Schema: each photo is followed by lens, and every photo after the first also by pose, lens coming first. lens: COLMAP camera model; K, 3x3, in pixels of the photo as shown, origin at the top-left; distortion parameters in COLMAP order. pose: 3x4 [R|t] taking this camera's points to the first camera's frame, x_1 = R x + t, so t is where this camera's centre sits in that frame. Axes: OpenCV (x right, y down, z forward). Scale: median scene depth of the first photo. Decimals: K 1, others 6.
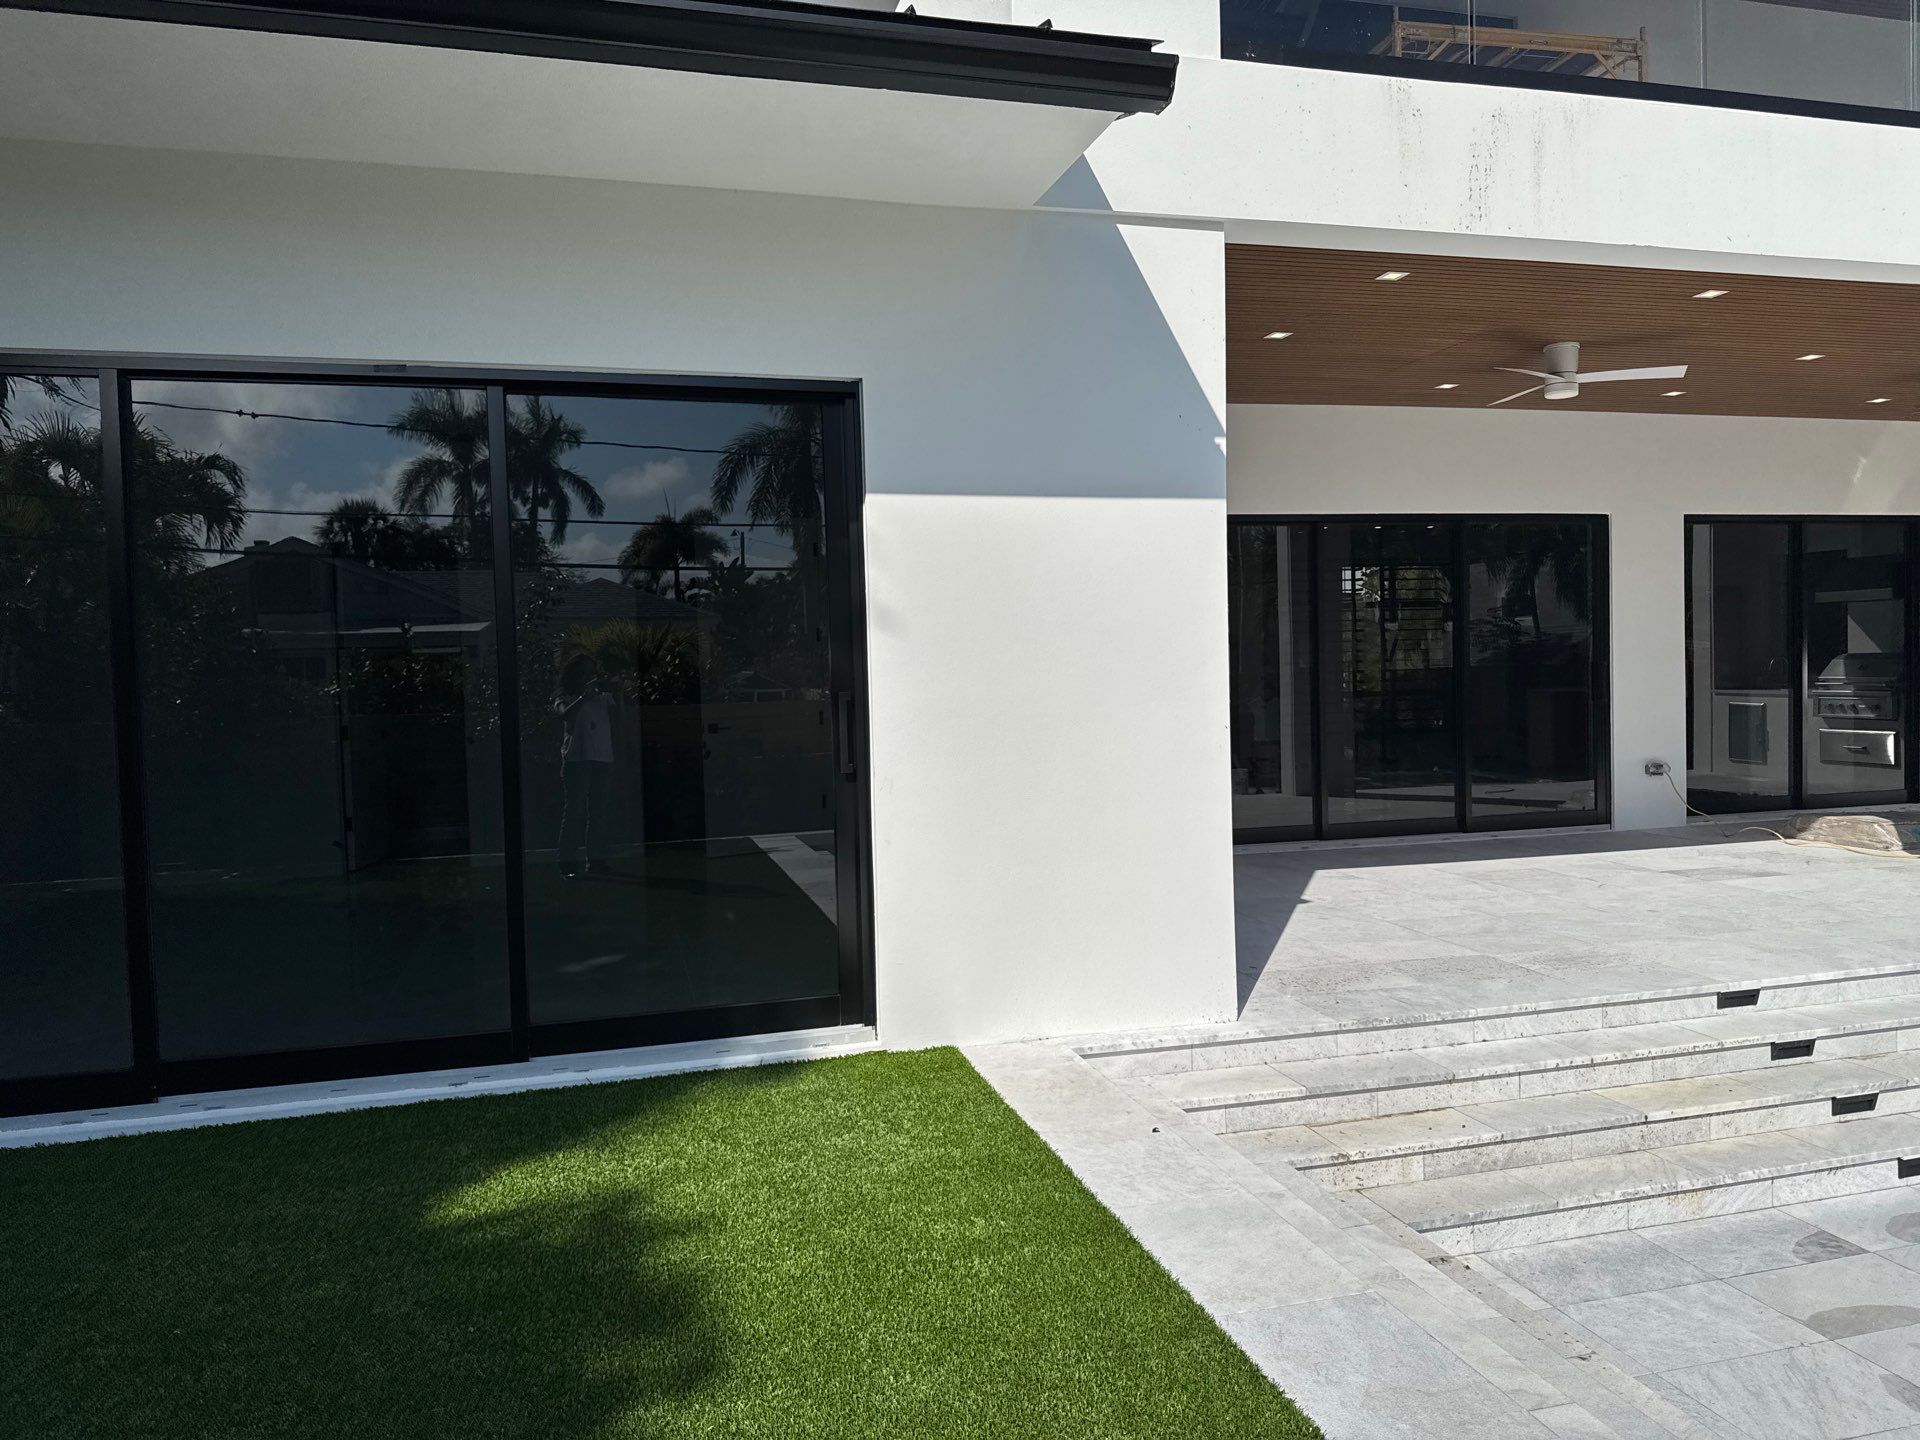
lens RADIAL K [[1355.1, 0, 978.1], [0, 1355.1, 726.8], [0, 0, 1]] dist [0.075385, -0.101215]
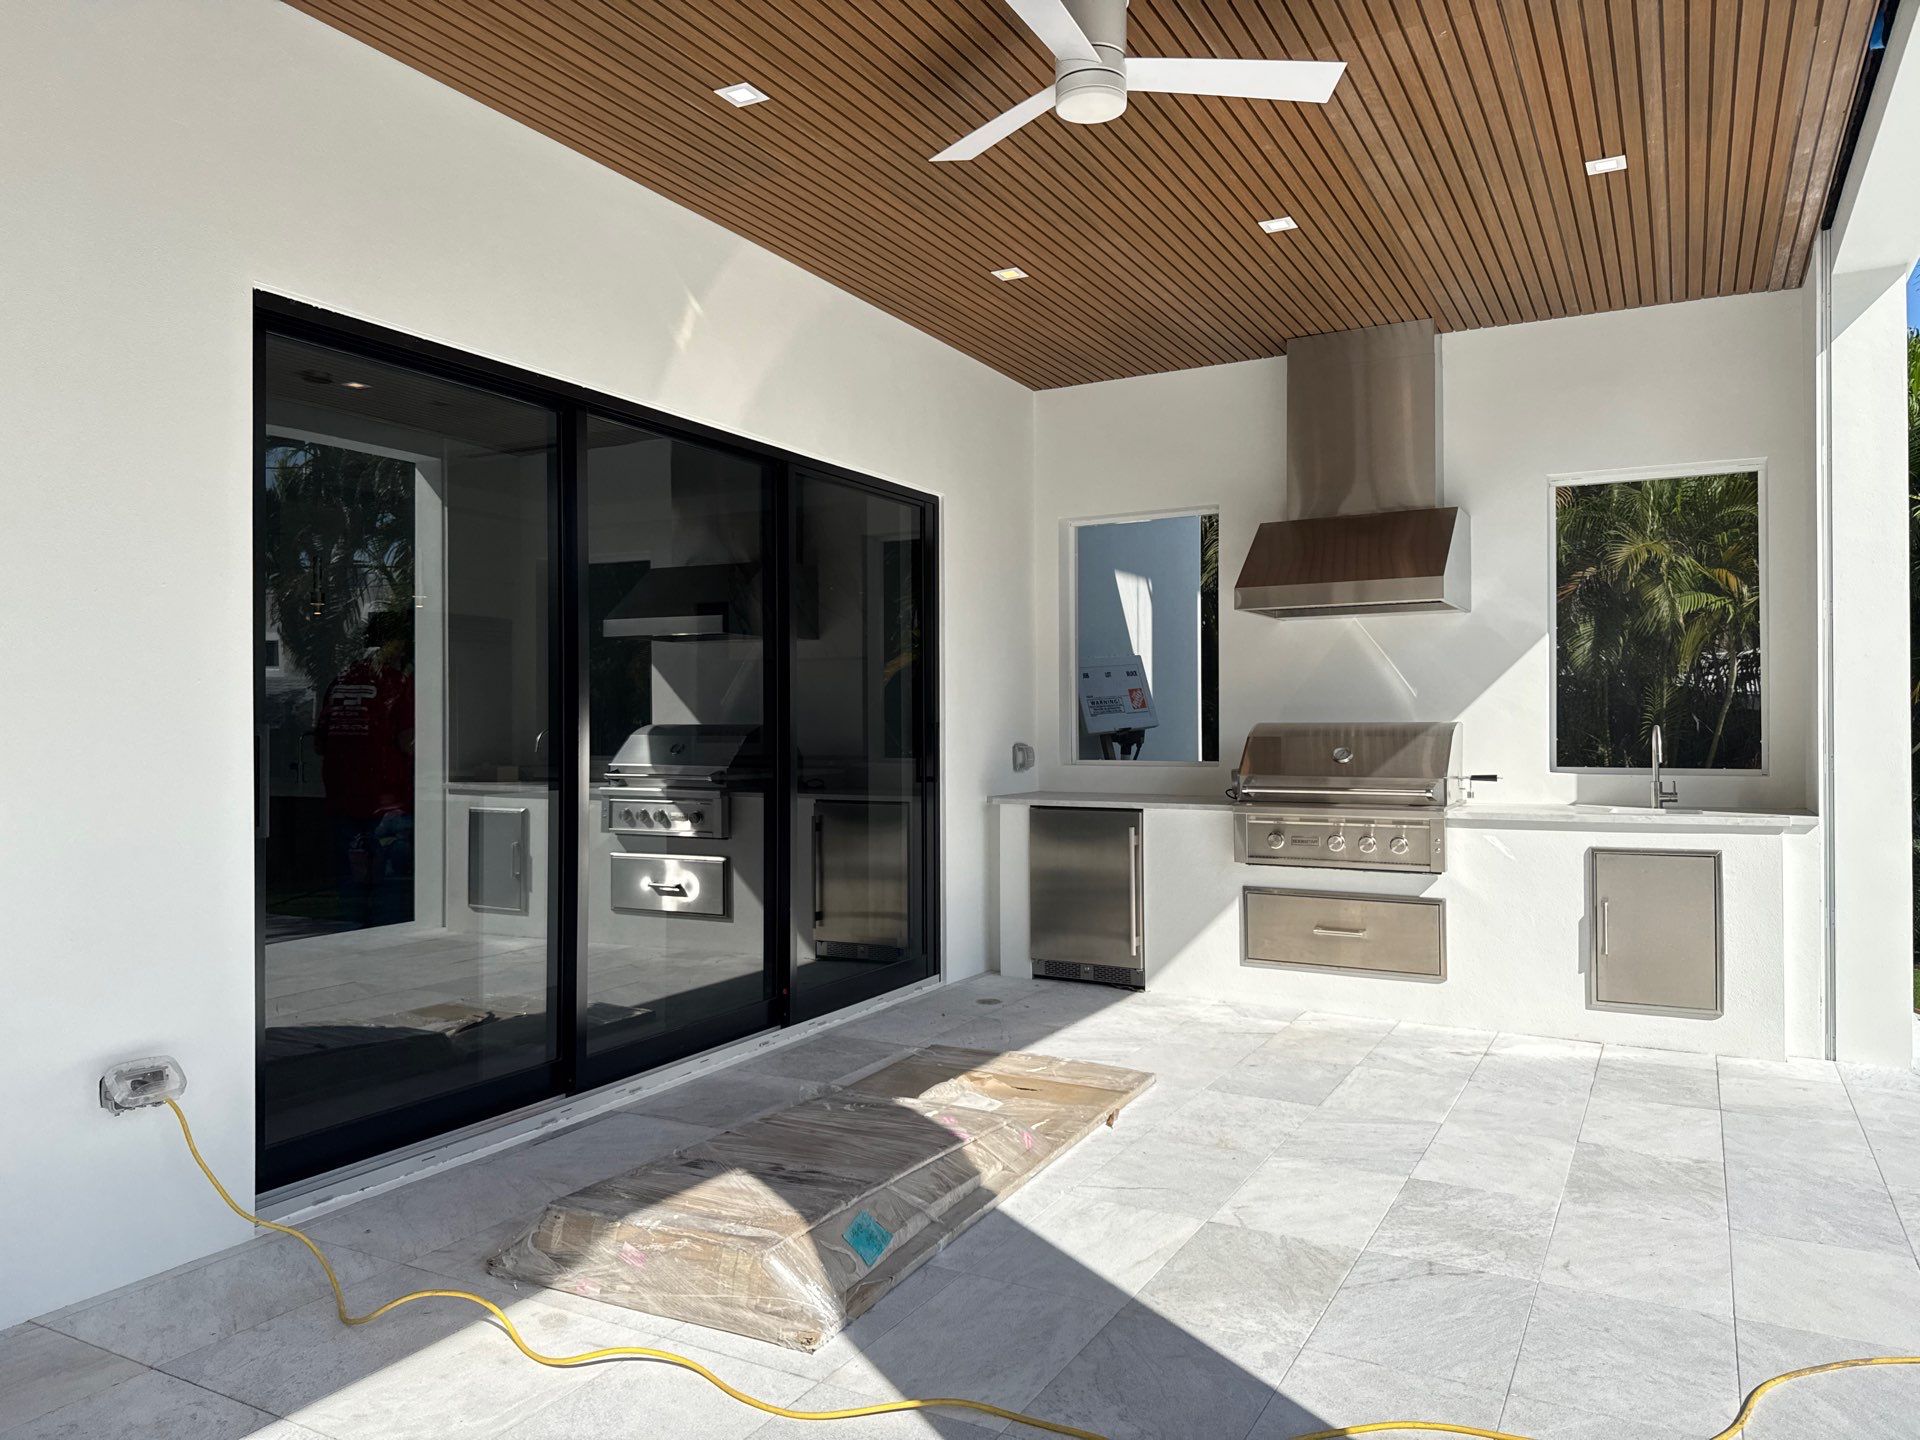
lens RADIAL K [[1347.4, 0, 960.0], [0, 1347.4, 720.0], [0, 0, 1]] dist [0.081807, -0.131290]
pose [[0.693338, 0.027126, 0.720102, 0.837787], [0.013405, 0.998633, -0.050525, -0.065806], [-0.720488, 0.044684, 0.692027, 1.376487]]
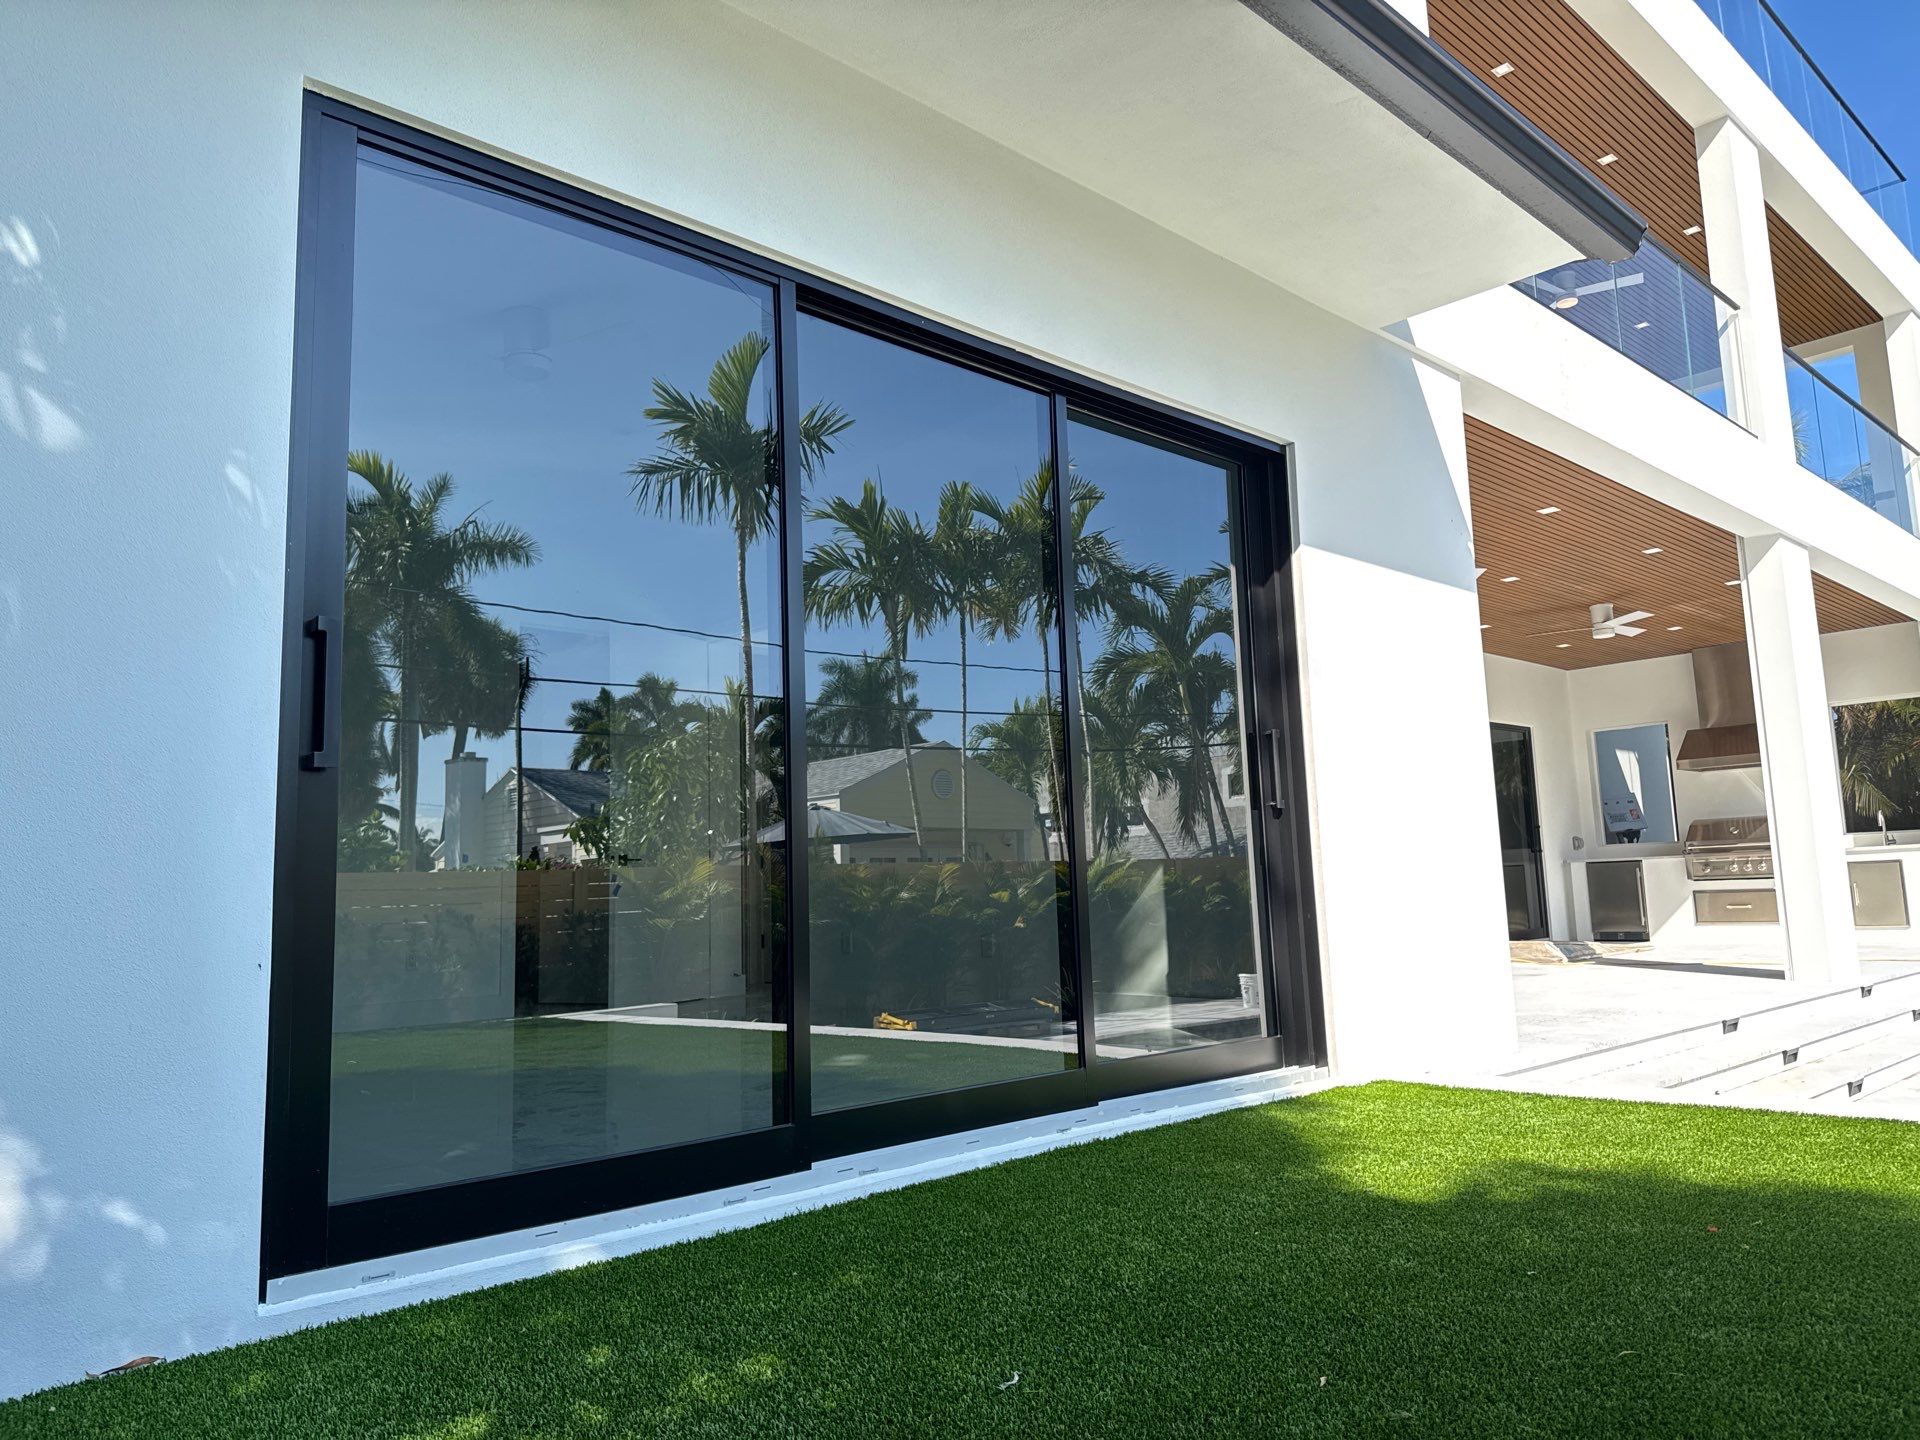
lens RADIAL K [[1350.1, 0, 999.0], [0, 1350.1, 714.9], [0, 0, 1]] dist [0.076126, -0.093442]
pose [[0.879053, 0.058644, 0.473103, -0.751878], [0.031223, 0.983192, -0.179886, 0.137108], [-0.475700, 0.172901, 0.862447, 0.201634]]
